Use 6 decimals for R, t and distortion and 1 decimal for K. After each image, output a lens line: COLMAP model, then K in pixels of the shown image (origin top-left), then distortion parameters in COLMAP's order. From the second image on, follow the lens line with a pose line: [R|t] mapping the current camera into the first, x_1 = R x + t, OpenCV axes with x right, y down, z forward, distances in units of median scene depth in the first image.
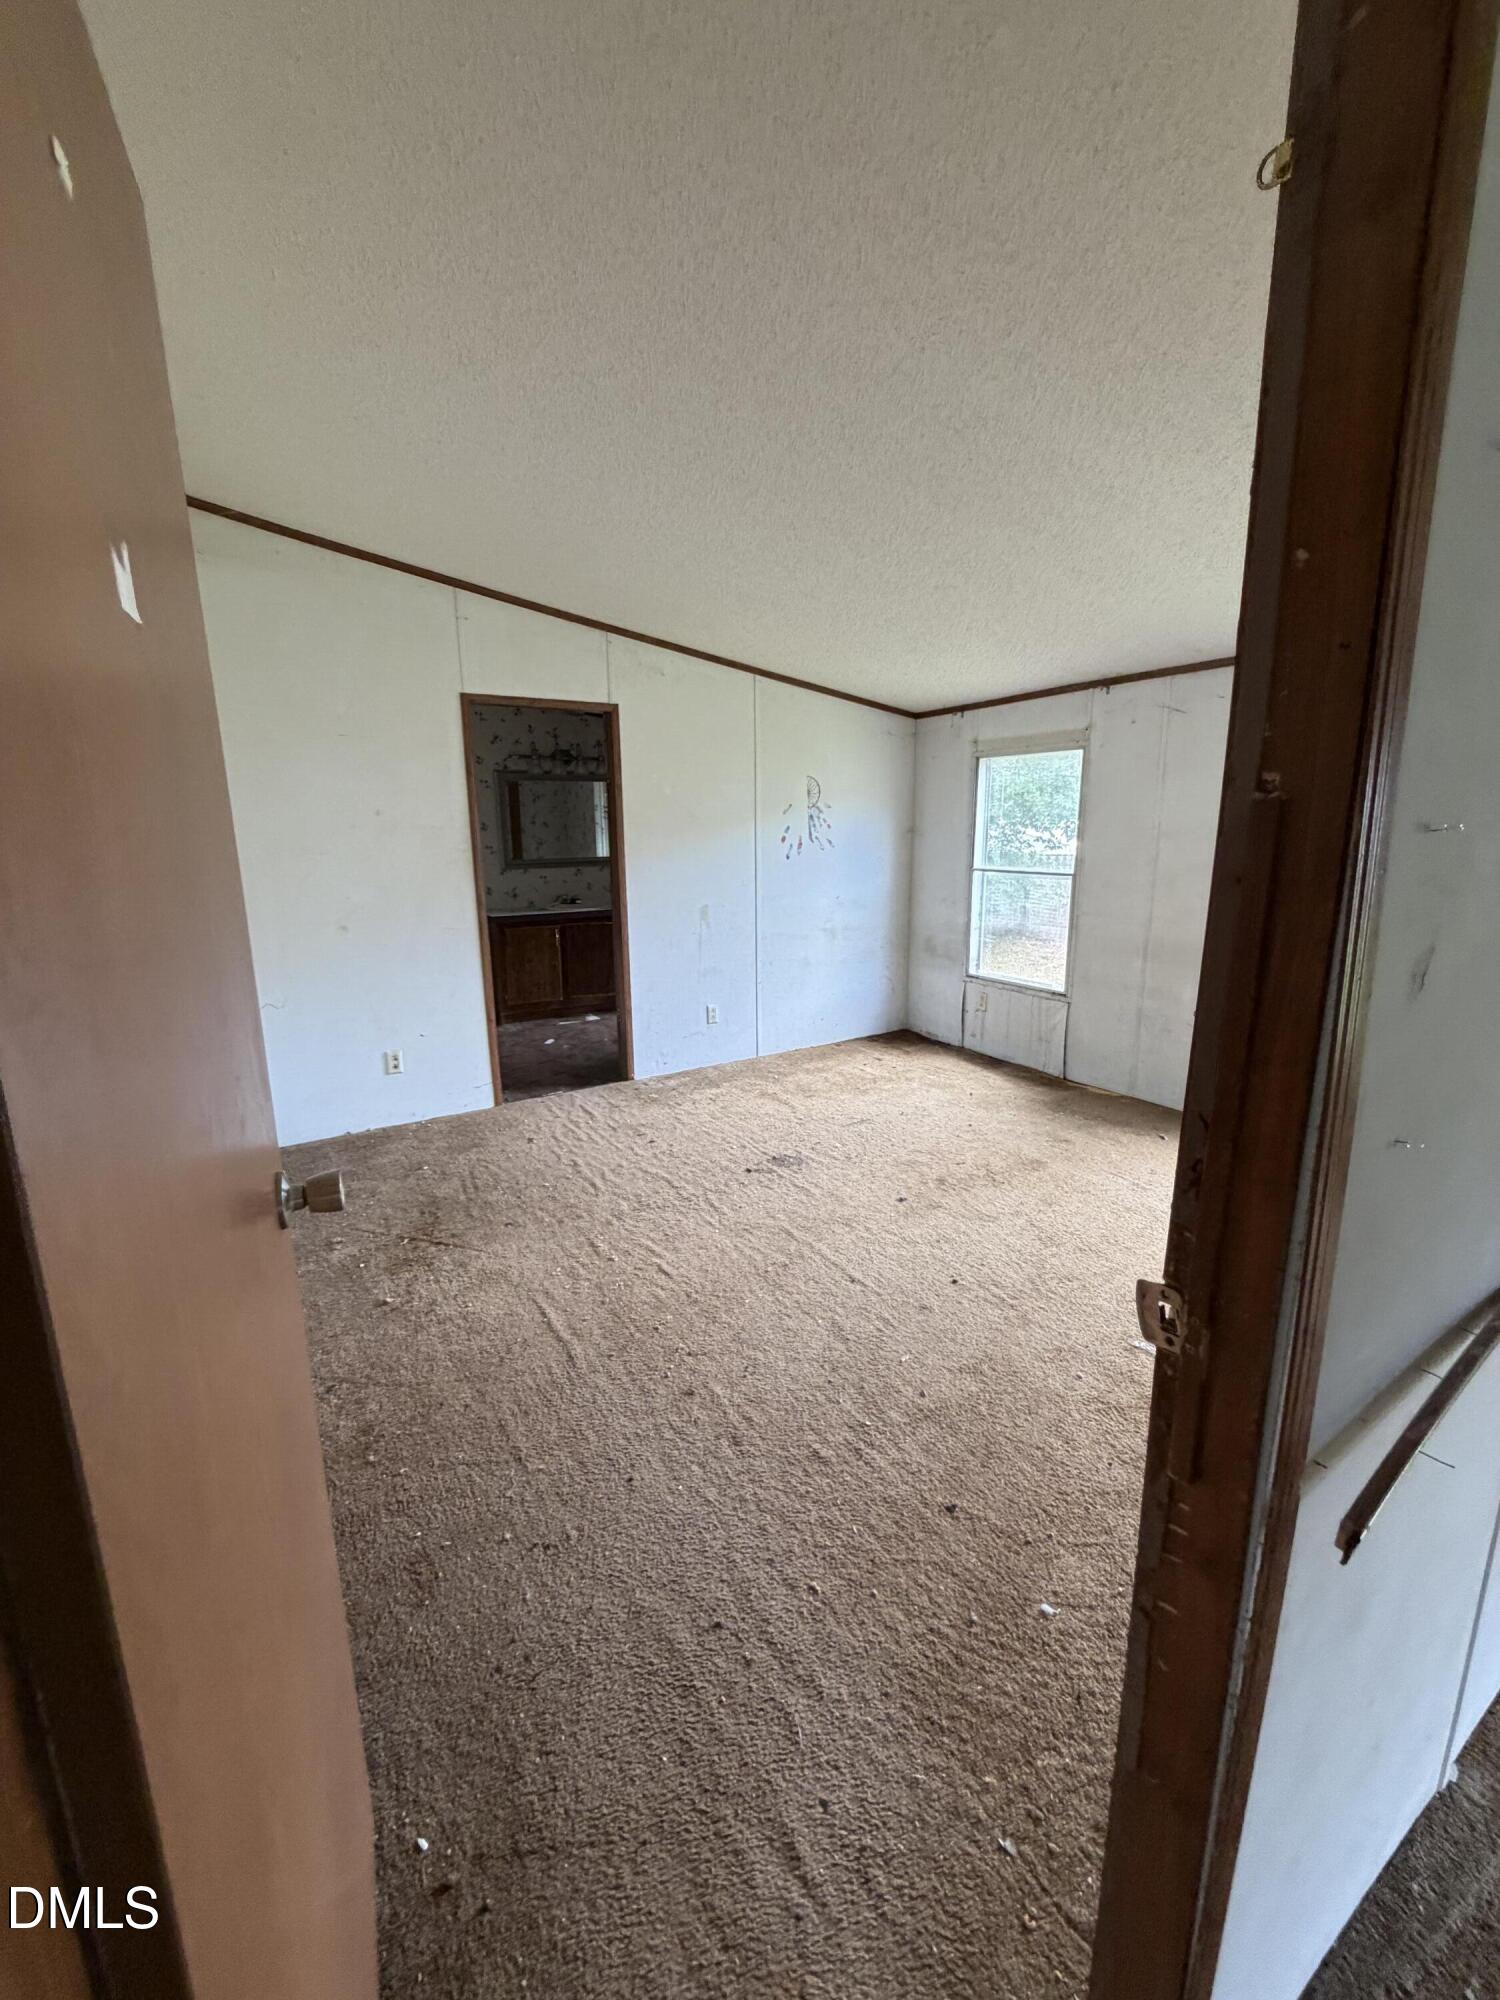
lens RADIAL K [[801.9, 0, 746.9], [0, 801.9, 1003.1], [0, 0, 1]] dist [-0.001852, -0.000068]
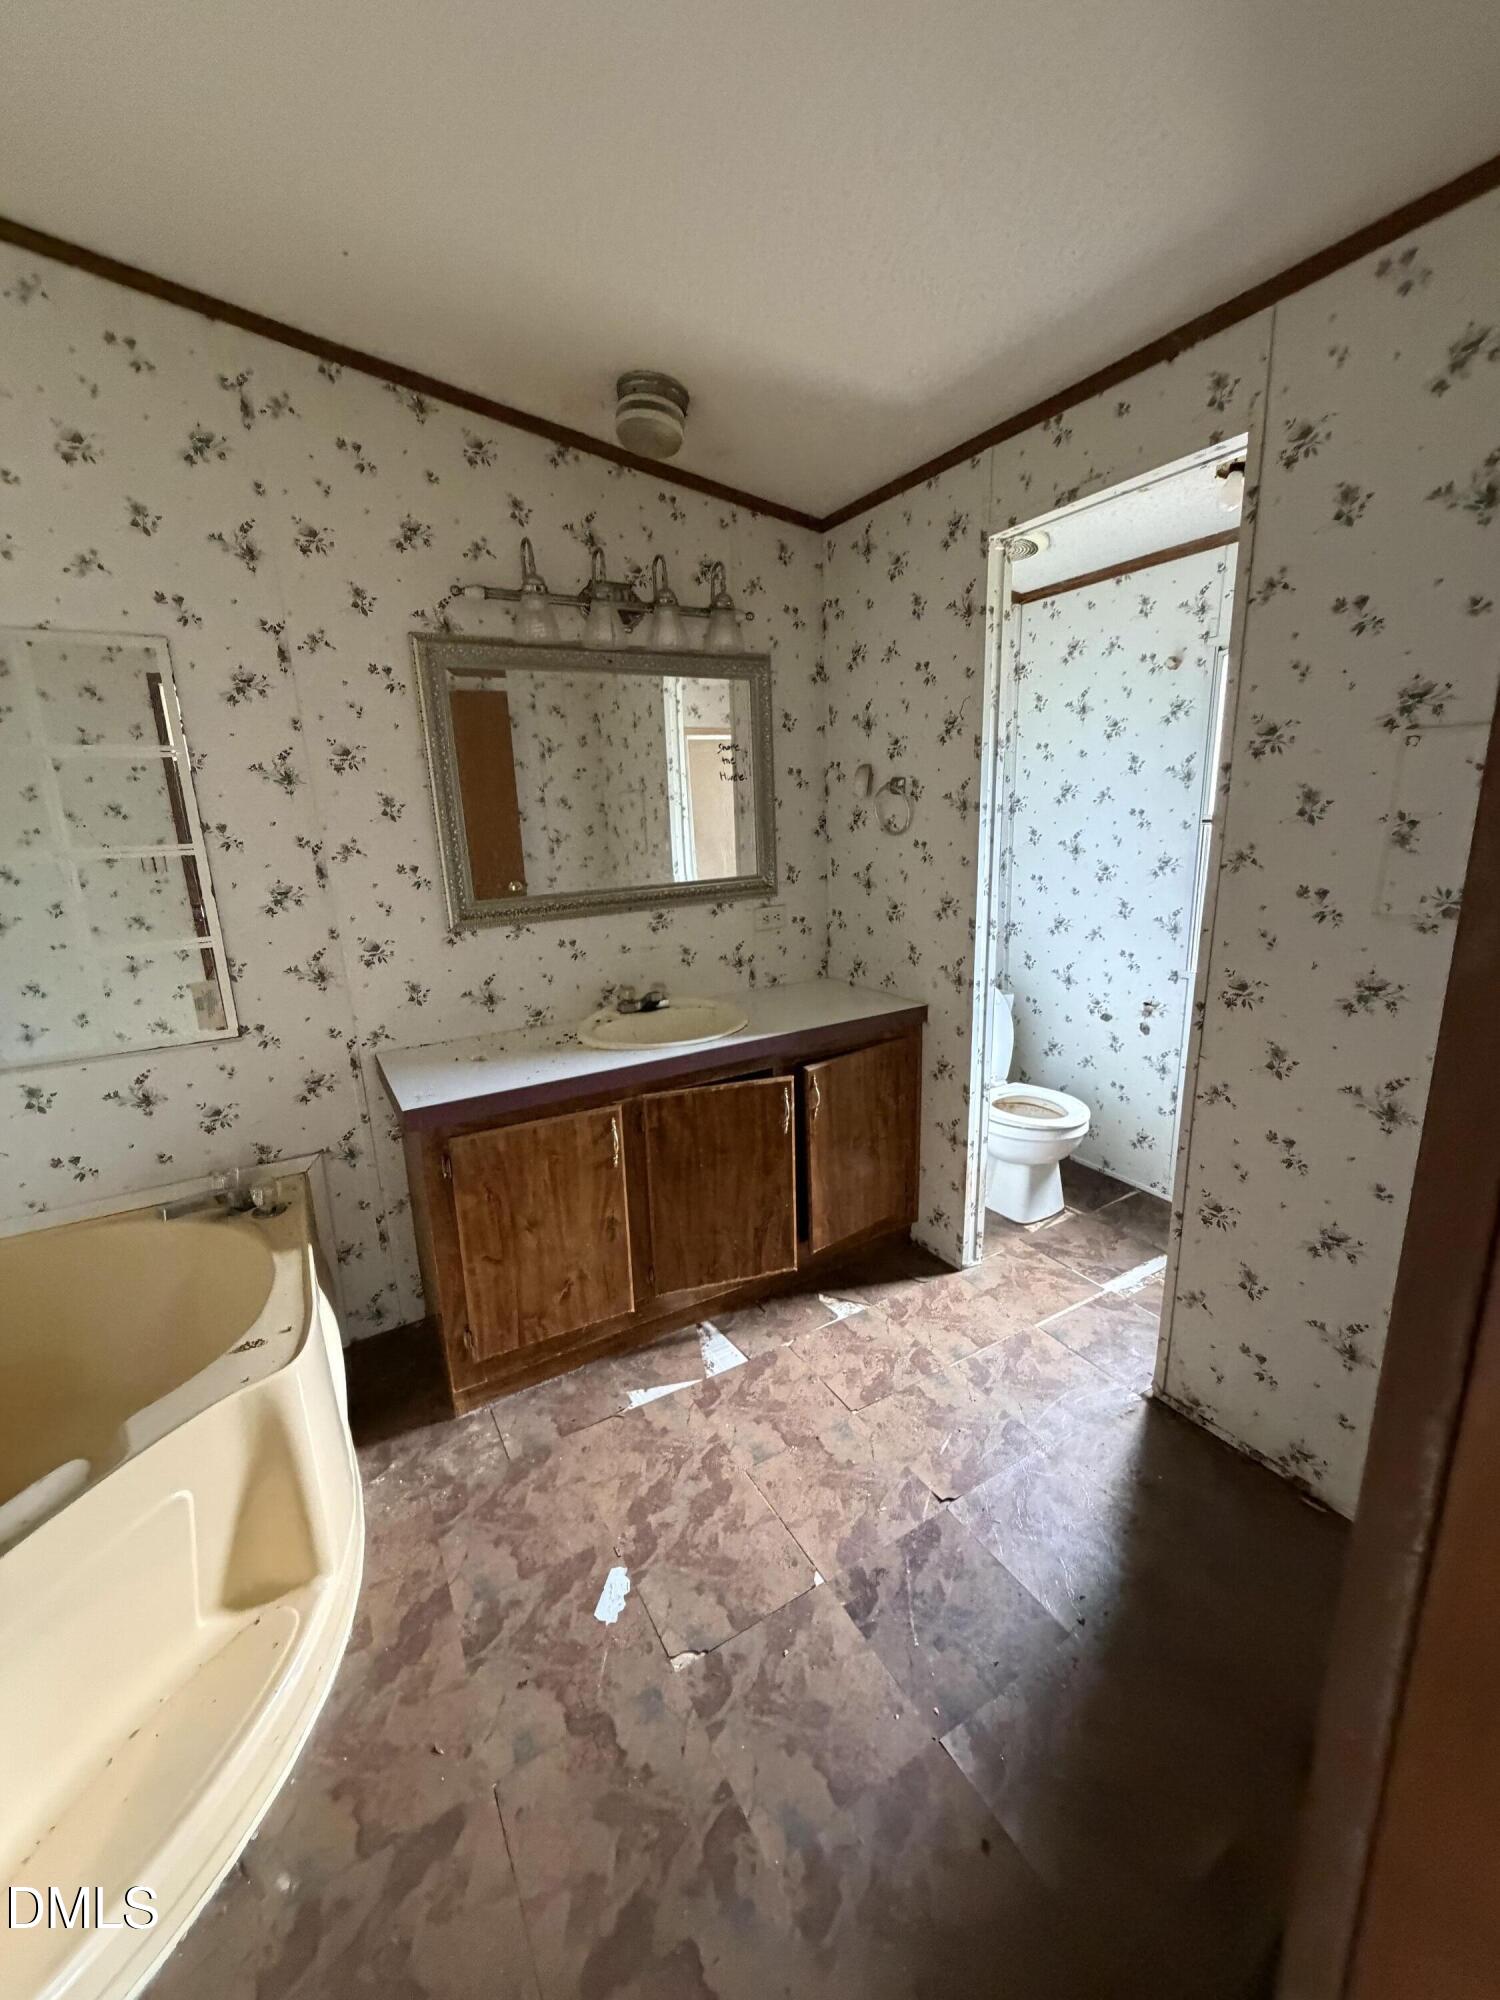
lens RADIAL K [[801.9, 0, 755.2], [0, 801.9, 996.8], [0, 0, 1]] dist [-0.001852, -0.000068]
pose [[0.999597, -0.024036, -0.015121, -0.169959], [0.024279, 0.999575, 0.016134, -0.141456], [0.014726, -0.016495, 0.999755, 0.659555]]
